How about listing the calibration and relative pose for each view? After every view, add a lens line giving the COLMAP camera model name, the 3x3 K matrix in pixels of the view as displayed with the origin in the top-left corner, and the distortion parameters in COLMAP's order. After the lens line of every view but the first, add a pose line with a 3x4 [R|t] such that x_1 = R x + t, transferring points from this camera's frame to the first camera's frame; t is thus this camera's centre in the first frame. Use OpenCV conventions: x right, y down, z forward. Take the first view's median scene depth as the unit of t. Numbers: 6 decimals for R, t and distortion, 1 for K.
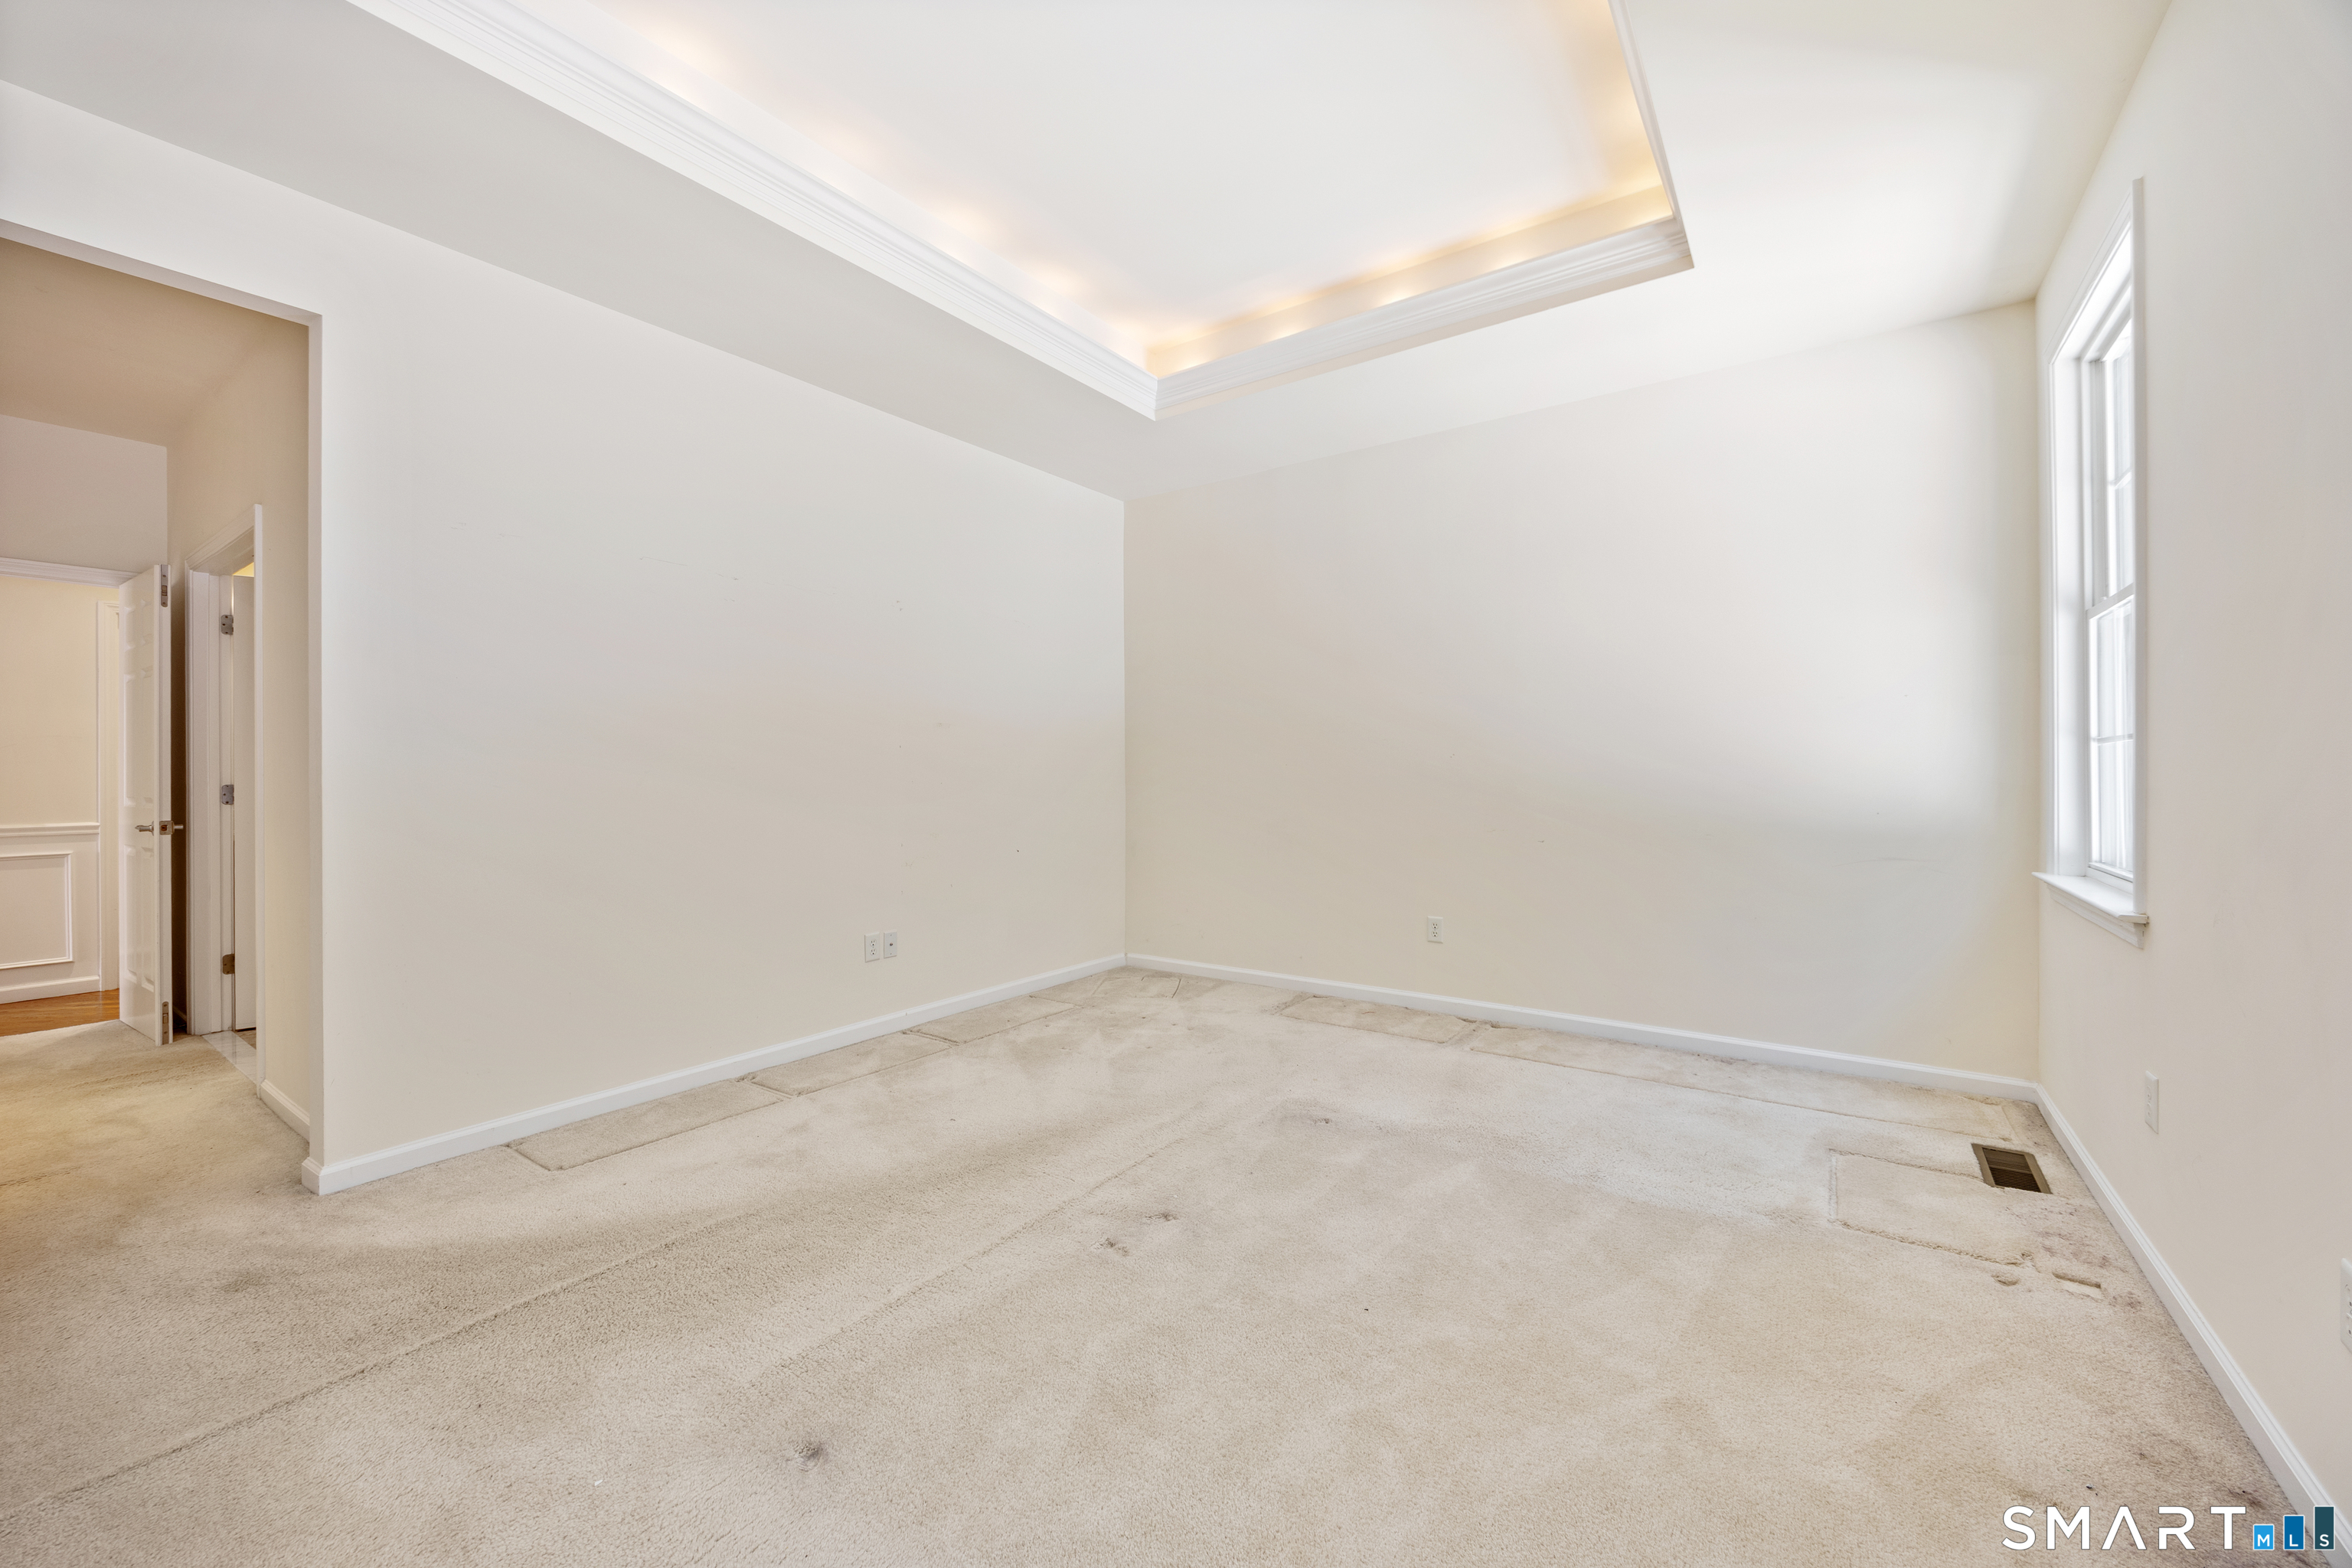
lens RADIAL K [[915.7, 0, 1165.4], [0, 915.7, 752.3], [0, 0, 1]] dist [0.001141, 0.000091]
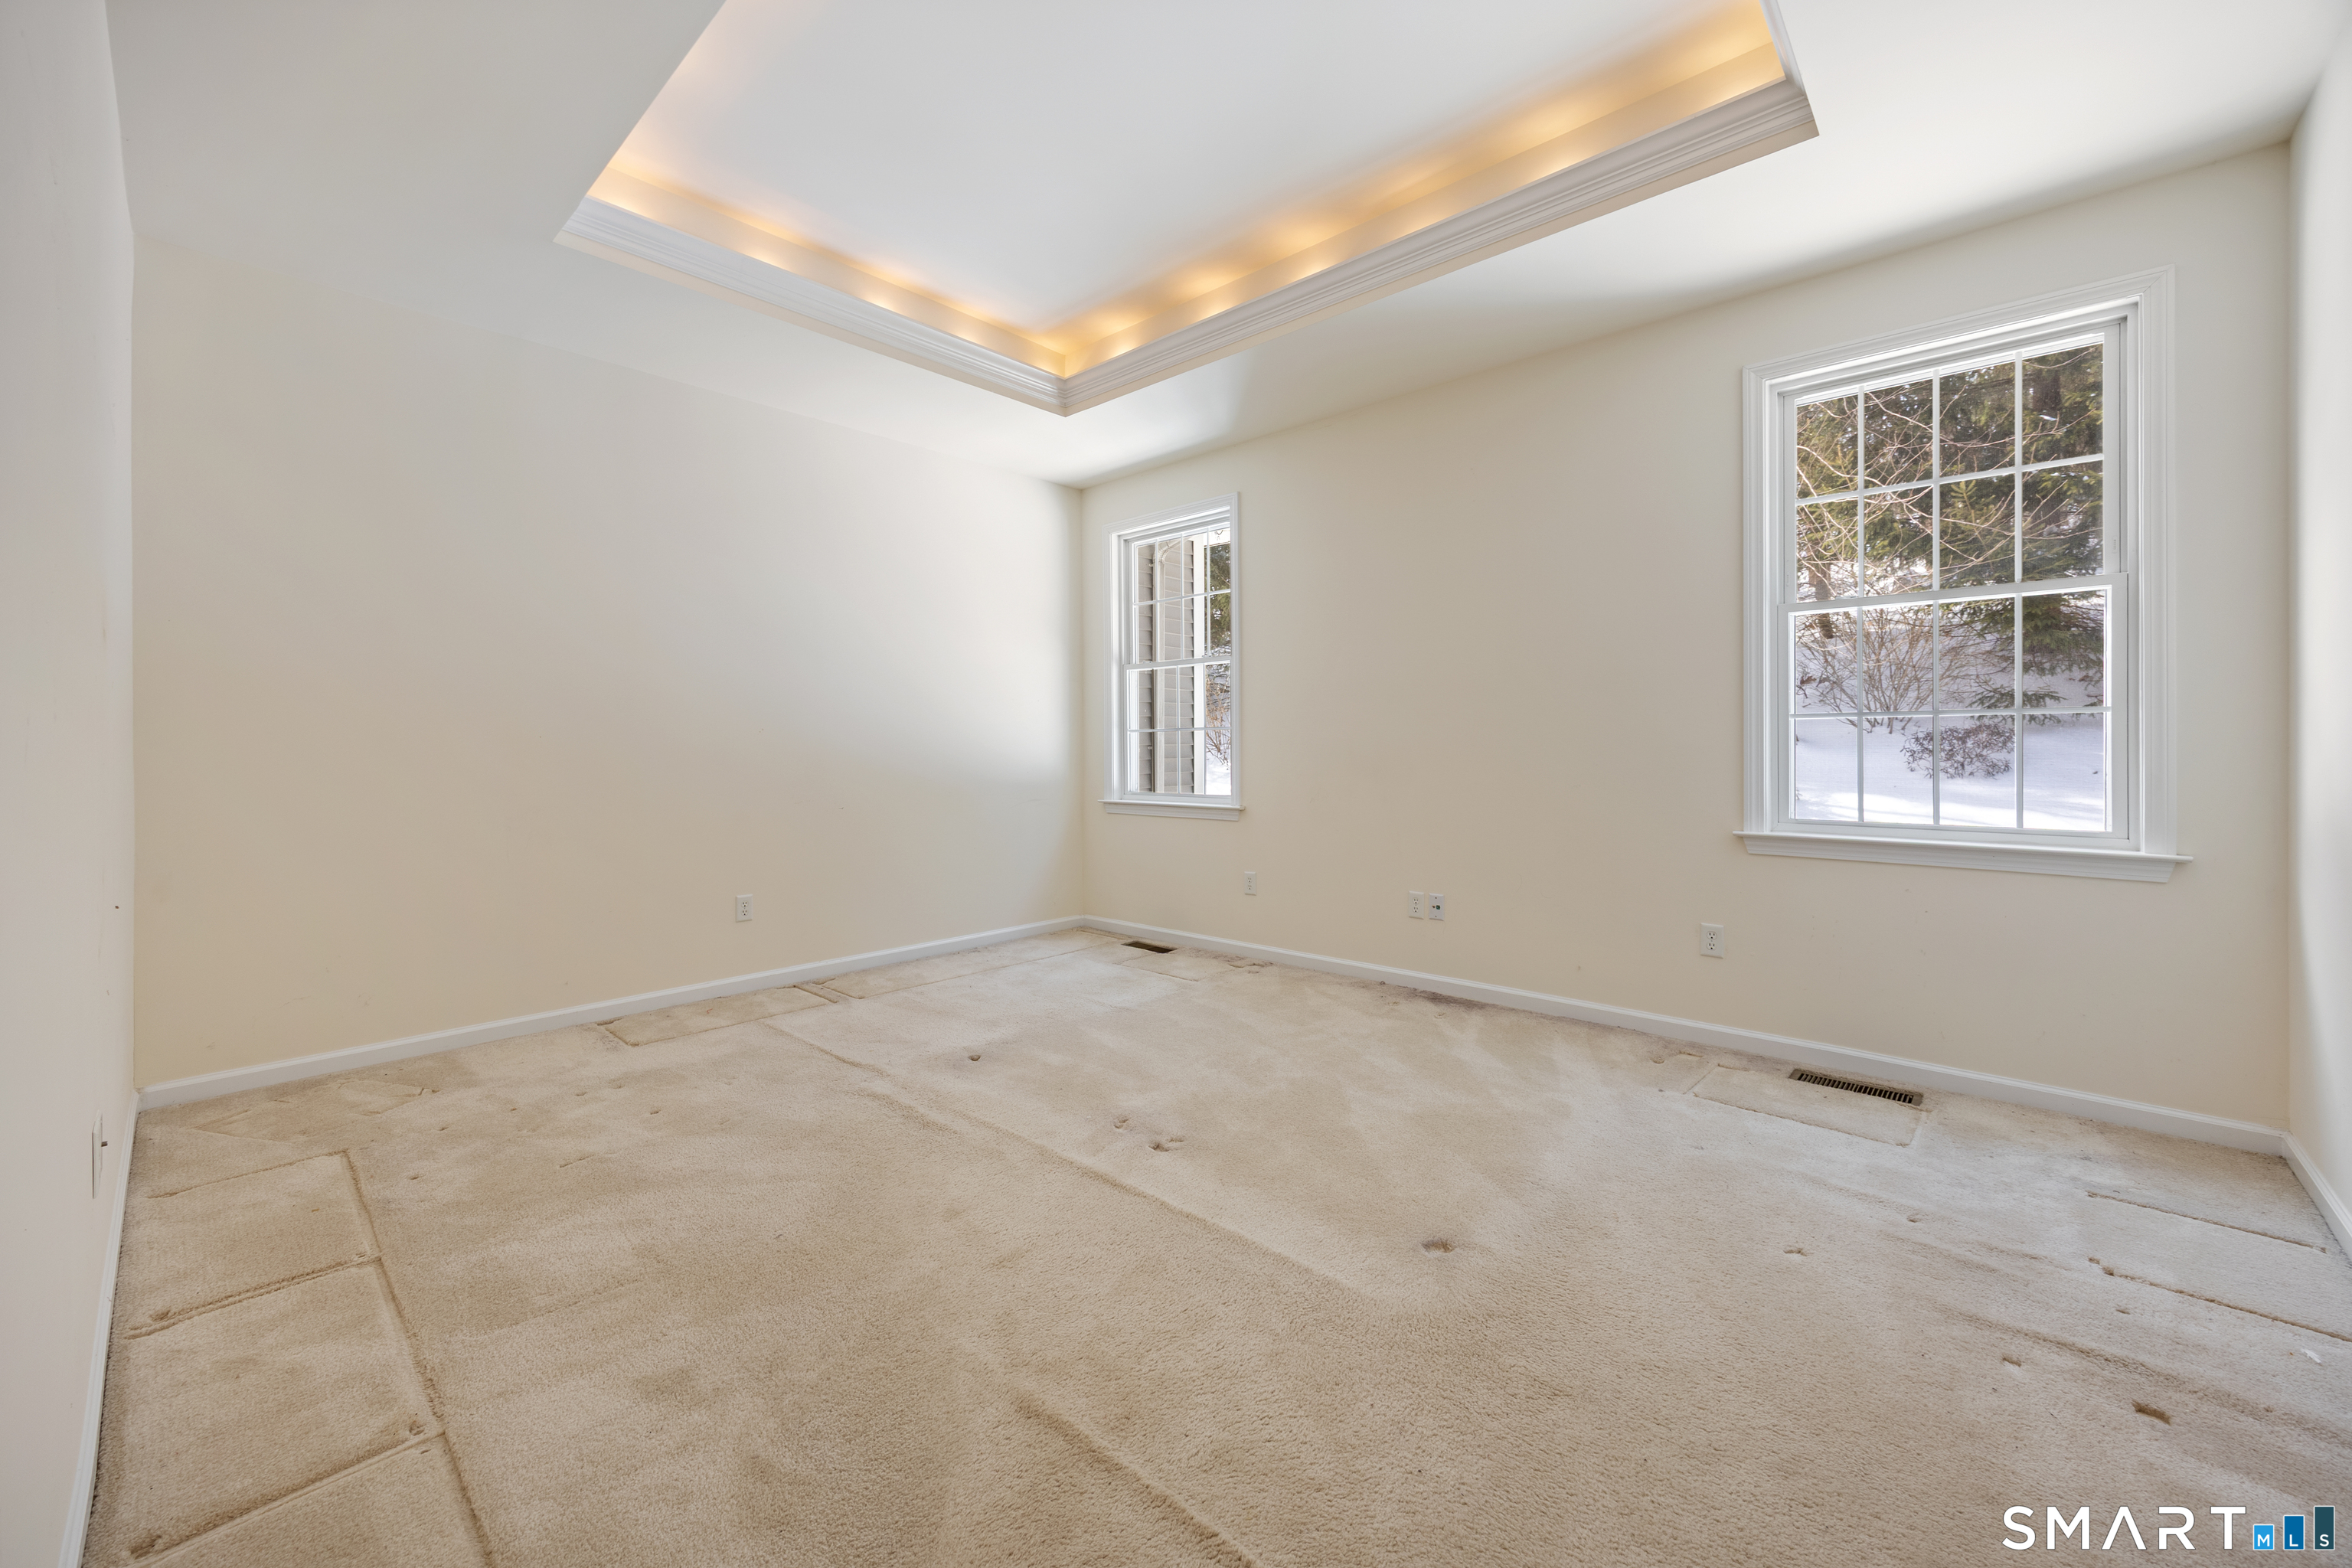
lens RADIAL K [[915.7, 0, 1165.4], [0, 915.7, 752.3], [0, 0, 1]] dist [0.001141, 0.000091]
pose [[0.132146, -0.005531, 0.991215, -0.735101], [-0.020577, 0.999754, 0.008321, 0.009166], [-0.991017, -0.021496, 0.132000, 0.501437]]
